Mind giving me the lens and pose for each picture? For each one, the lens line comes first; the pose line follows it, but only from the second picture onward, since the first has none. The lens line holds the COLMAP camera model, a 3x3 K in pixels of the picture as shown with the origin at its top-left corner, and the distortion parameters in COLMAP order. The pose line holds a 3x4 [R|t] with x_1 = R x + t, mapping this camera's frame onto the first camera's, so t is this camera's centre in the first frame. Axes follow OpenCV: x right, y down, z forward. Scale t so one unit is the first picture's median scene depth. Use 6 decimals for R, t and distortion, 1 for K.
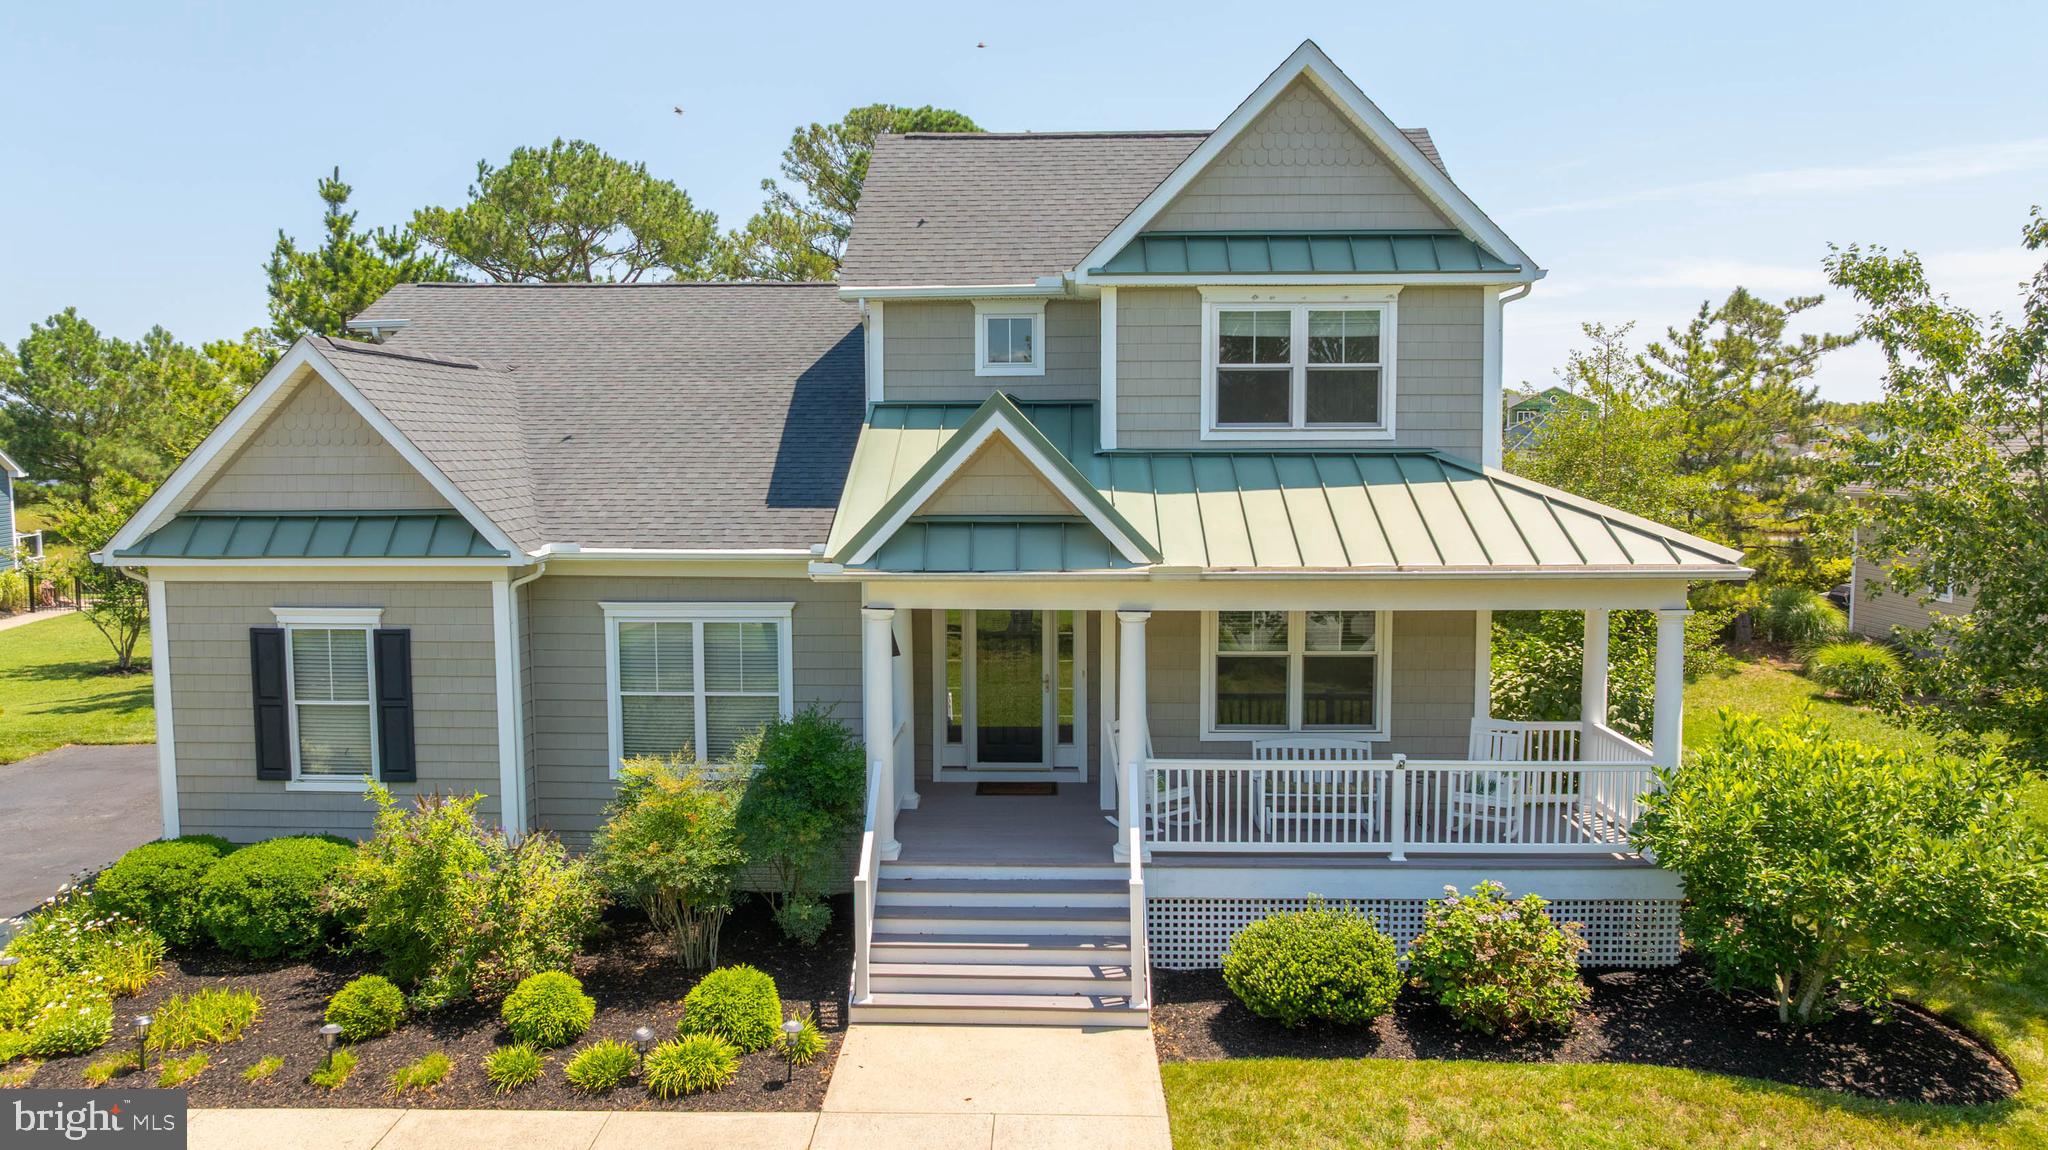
lens RADIAL K [[1477.3, 0, 1020.8], [0, 1477.3, 565.7], [0, 0, 1]] dist [-0.005011, -0.001684]
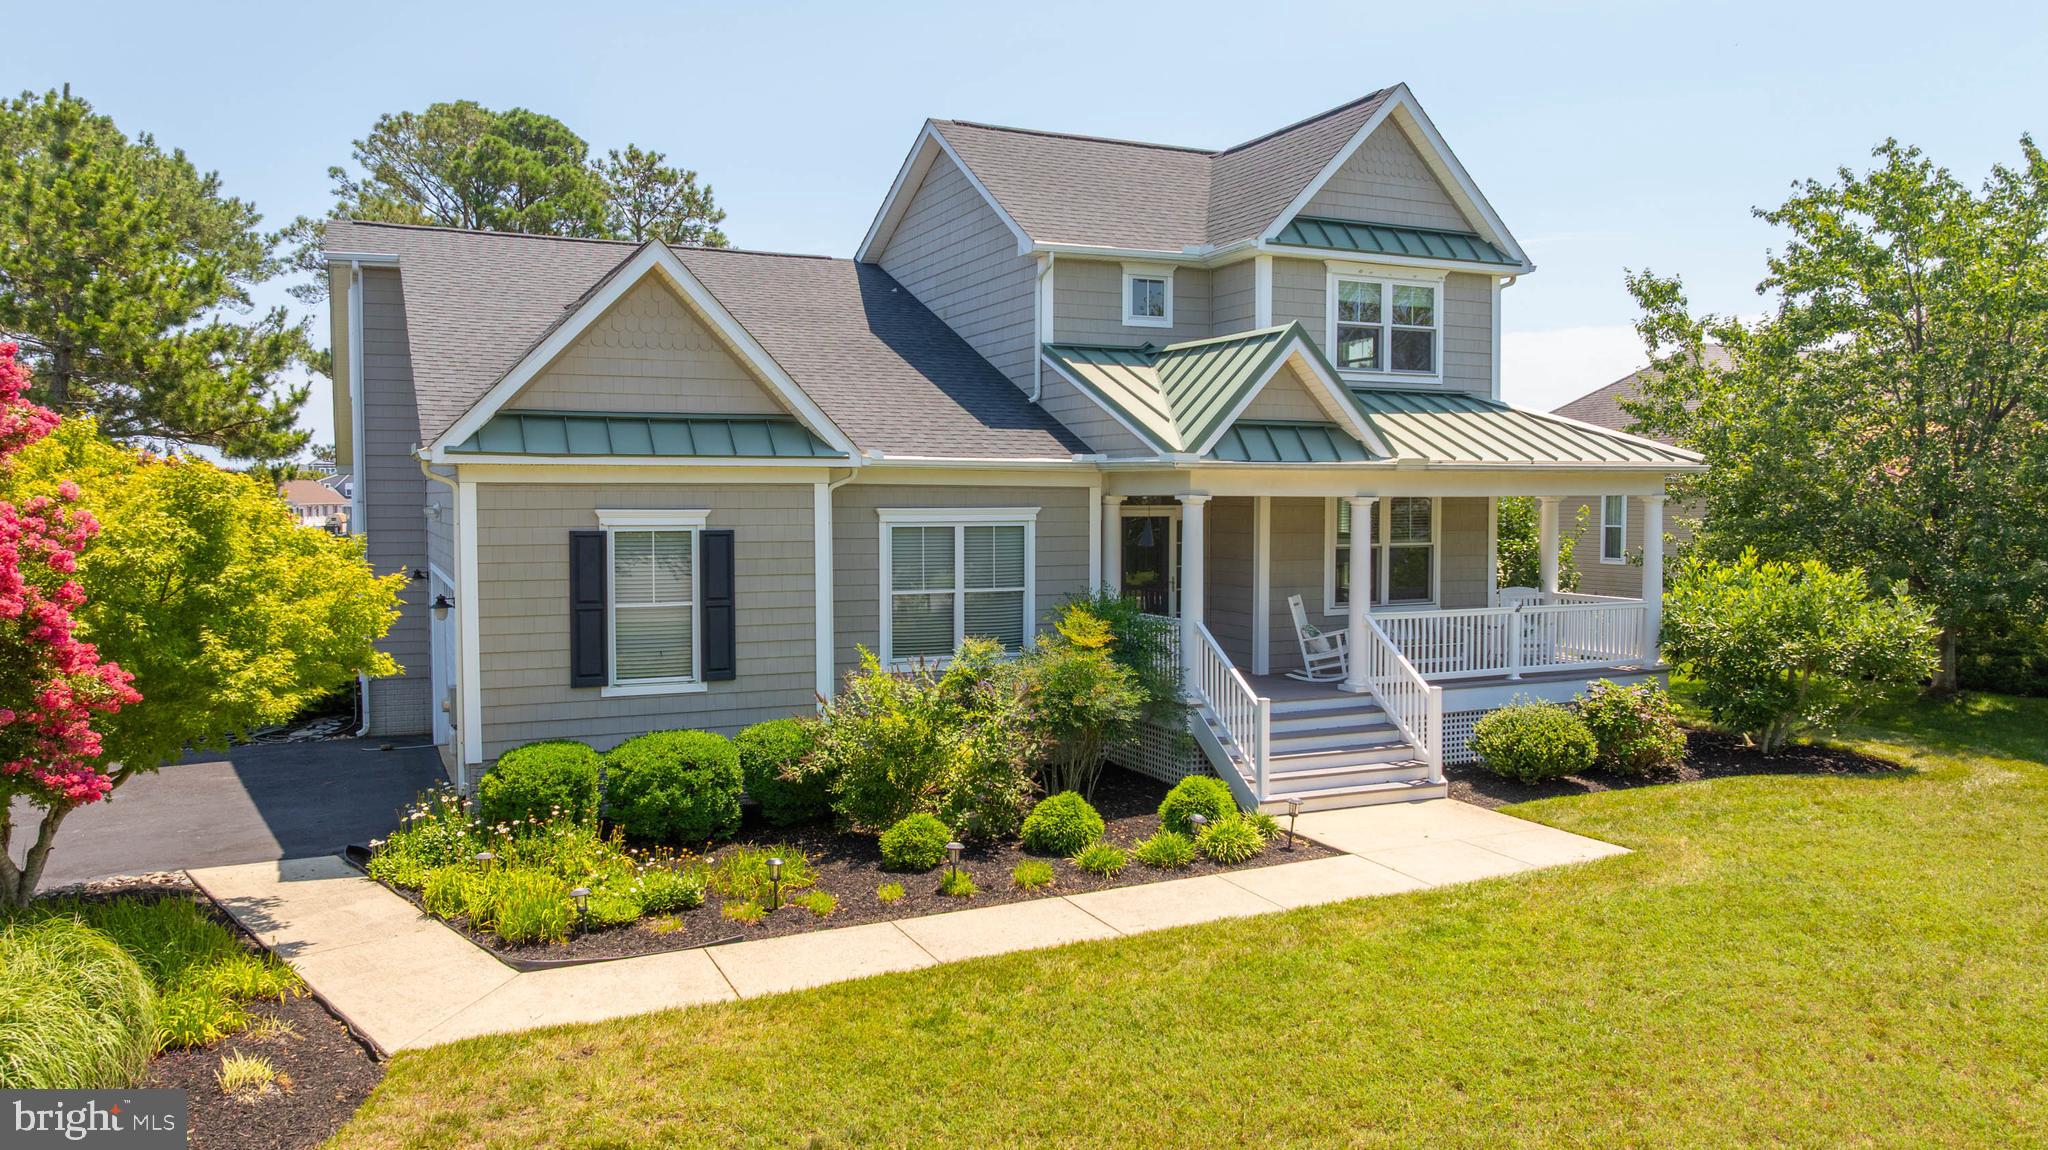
lens RADIAL K [[1448.2, 0, 1024.0], [0, 1448.2, 575.0], [0, 0, 1]] dist [-0.001770, 0.000197]
pose [[0.885459, -0.022715, 0.464161, -0.708404], [0.037932, 0.999005, -0.023471, 0.106388], [-0.463166, 0.038389, 0.885440, 0.008172]]
